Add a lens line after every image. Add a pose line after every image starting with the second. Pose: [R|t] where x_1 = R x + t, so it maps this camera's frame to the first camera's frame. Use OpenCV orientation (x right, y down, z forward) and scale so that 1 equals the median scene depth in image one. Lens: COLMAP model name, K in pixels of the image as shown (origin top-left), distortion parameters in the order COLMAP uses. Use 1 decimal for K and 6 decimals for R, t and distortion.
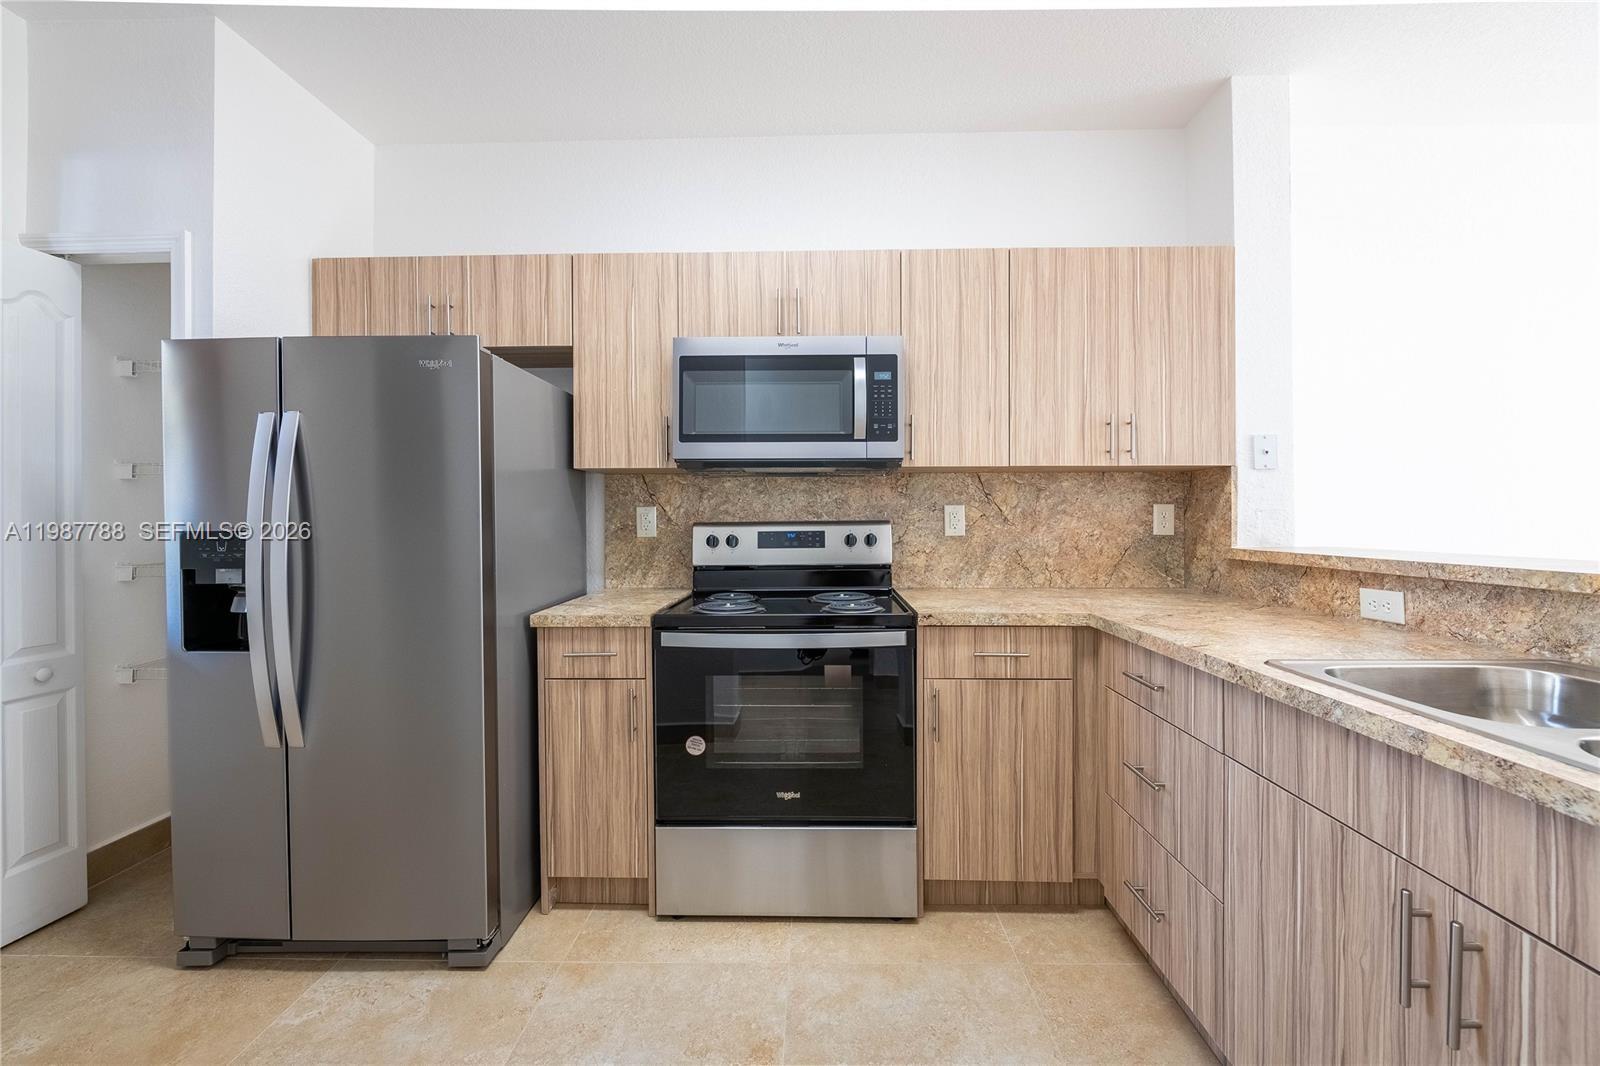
lens RADIAL K [[651.1, 0, 800.0], [0, 651.1, 533.0], [0, 0, 1]] dist [0.000623, 0.000047]
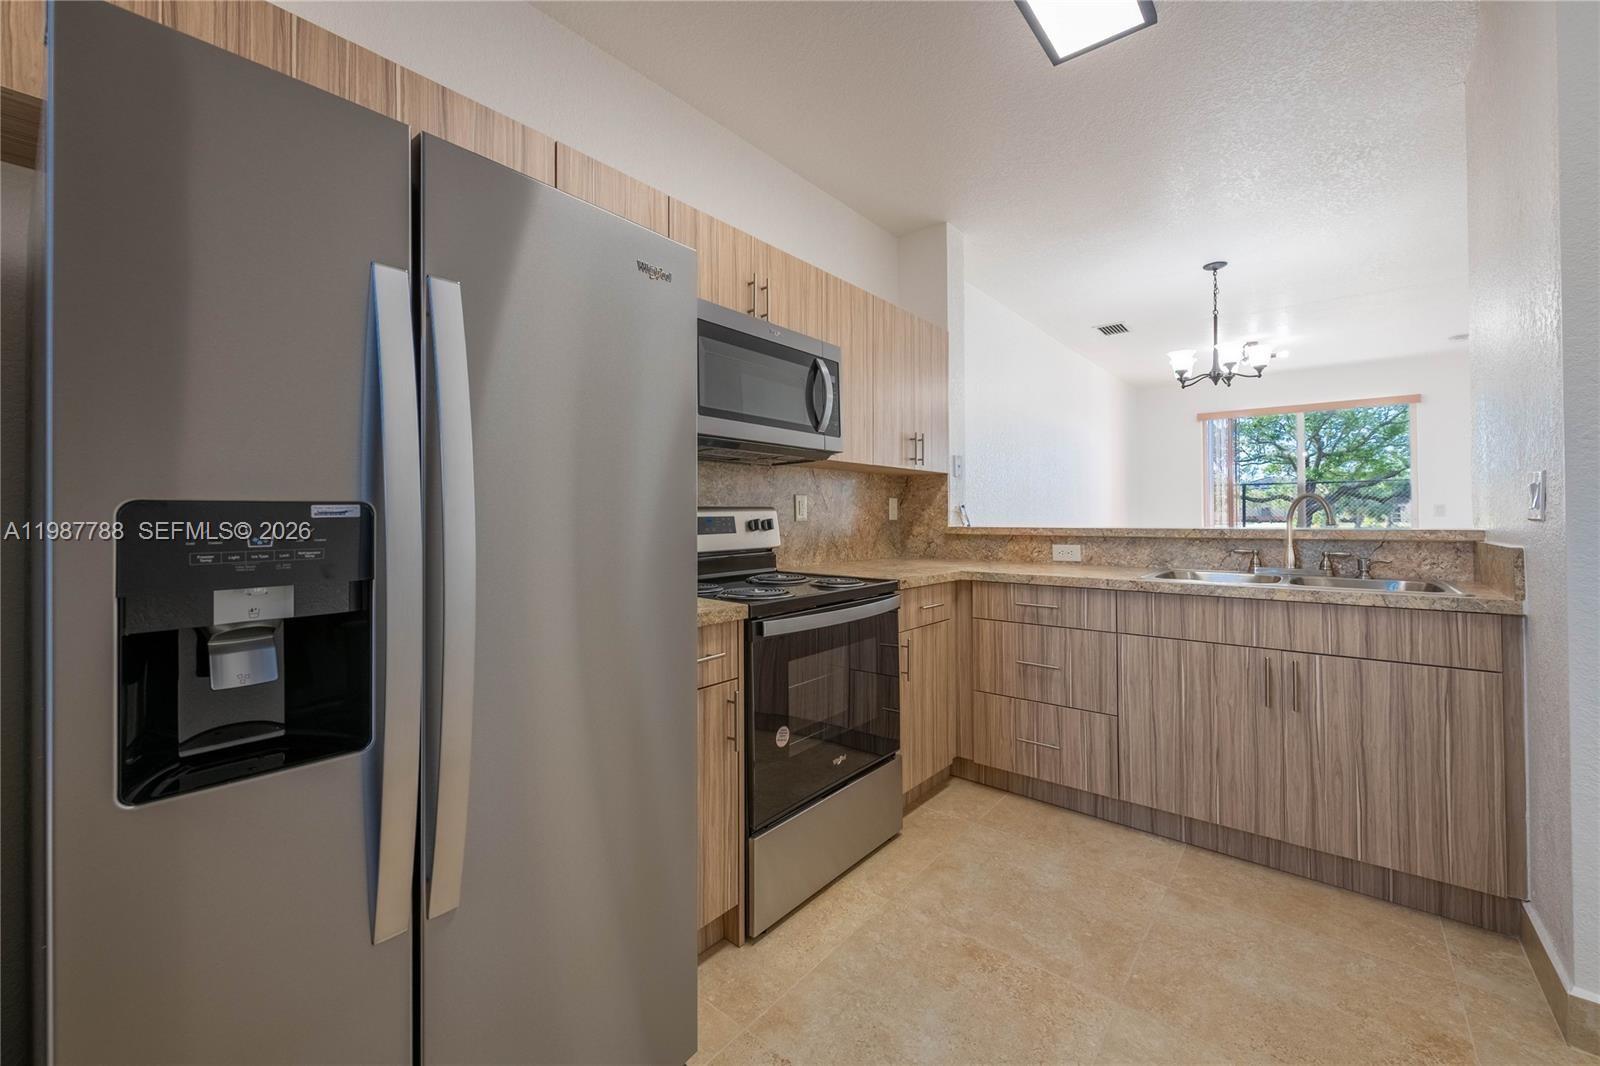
lens RADIAL K [[645.7, 0, 801.3], [0, 645.7, 523.4], [0, 0, 1]] dist [0.015927, -0.000014]
pose [[0.617631, -0.007443, 0.786432, -0.885540], [0.017879, 0.999830, -0.004579, 0.017996], [-0.786264, 0.016889, 0.617659, 0.384180]]
